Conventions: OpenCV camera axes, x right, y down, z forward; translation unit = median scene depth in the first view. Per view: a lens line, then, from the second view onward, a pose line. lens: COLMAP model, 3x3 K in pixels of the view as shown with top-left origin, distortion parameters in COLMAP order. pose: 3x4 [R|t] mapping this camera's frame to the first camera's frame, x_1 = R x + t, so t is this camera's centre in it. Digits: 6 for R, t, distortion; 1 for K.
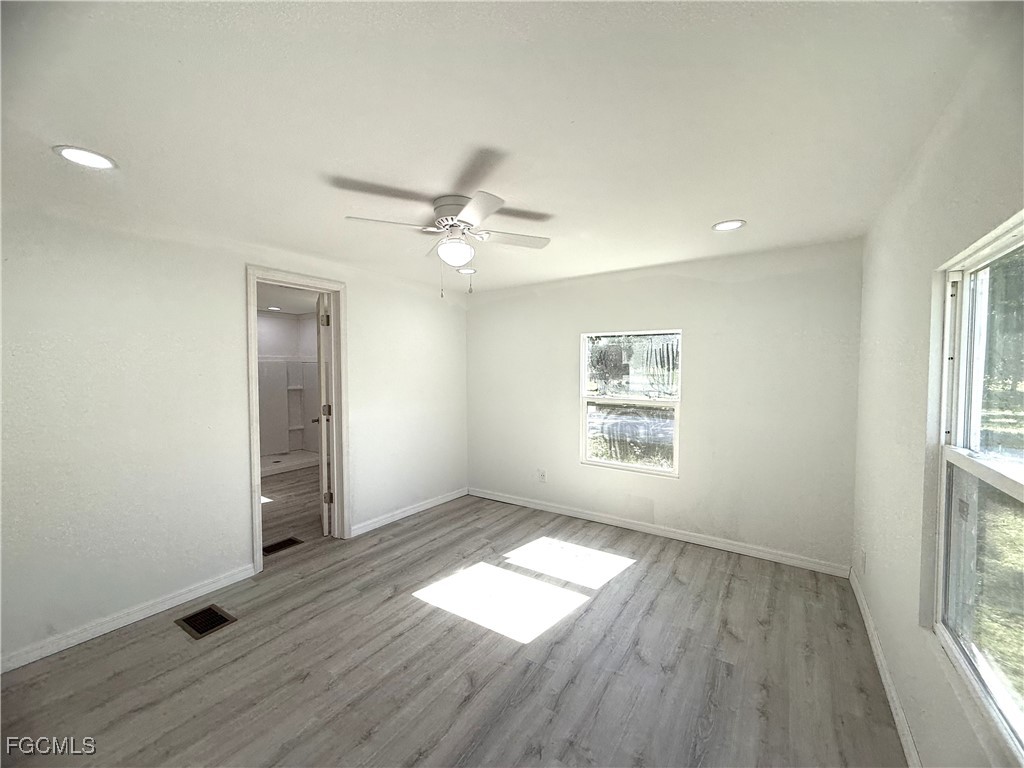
lens RADIAL K [[407.5, 0, 506.4], [0, 407.5, 381.9], [0, 0, 1]] dist [-0.001048, 0.000281]
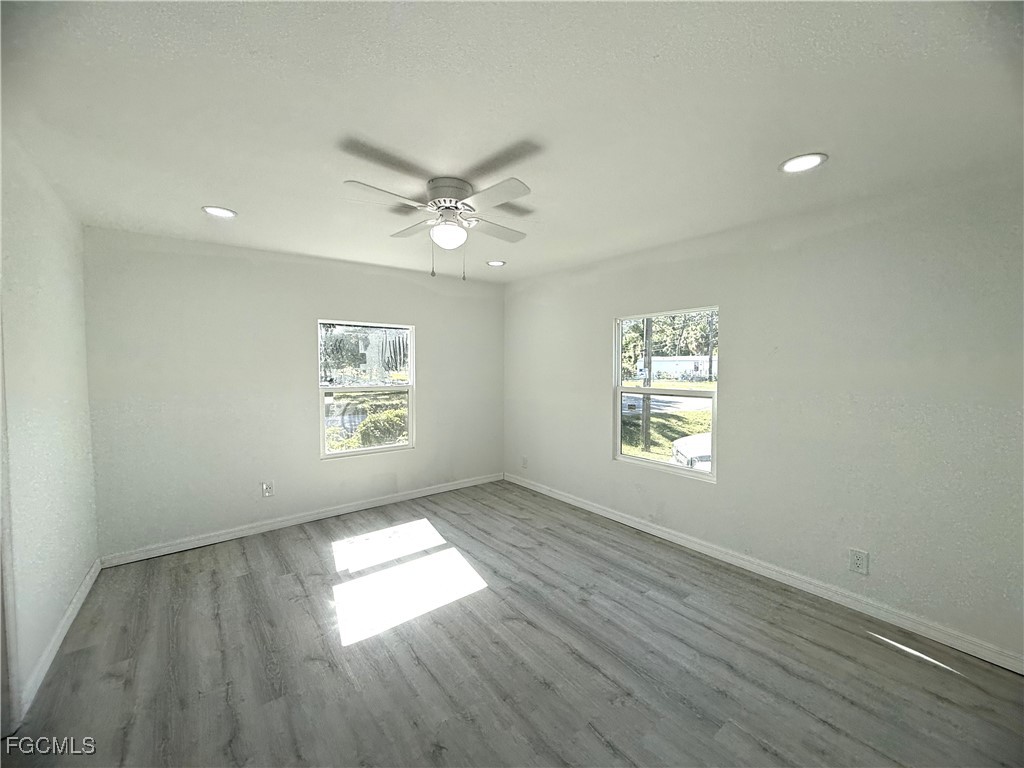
lens RADIAL K [[407.5, 0, 513.3], [0, 407.5, 386.3], [0, 0, 1]] dist [-0.001048, 0.000281]
pose [[0.302979, -0.053882, 0.951473, -0.651777], [0.032331, 0.998407, 0.046244, 0.004849], [-0.952449, 0.016751, 0.304238, 0.350028]]
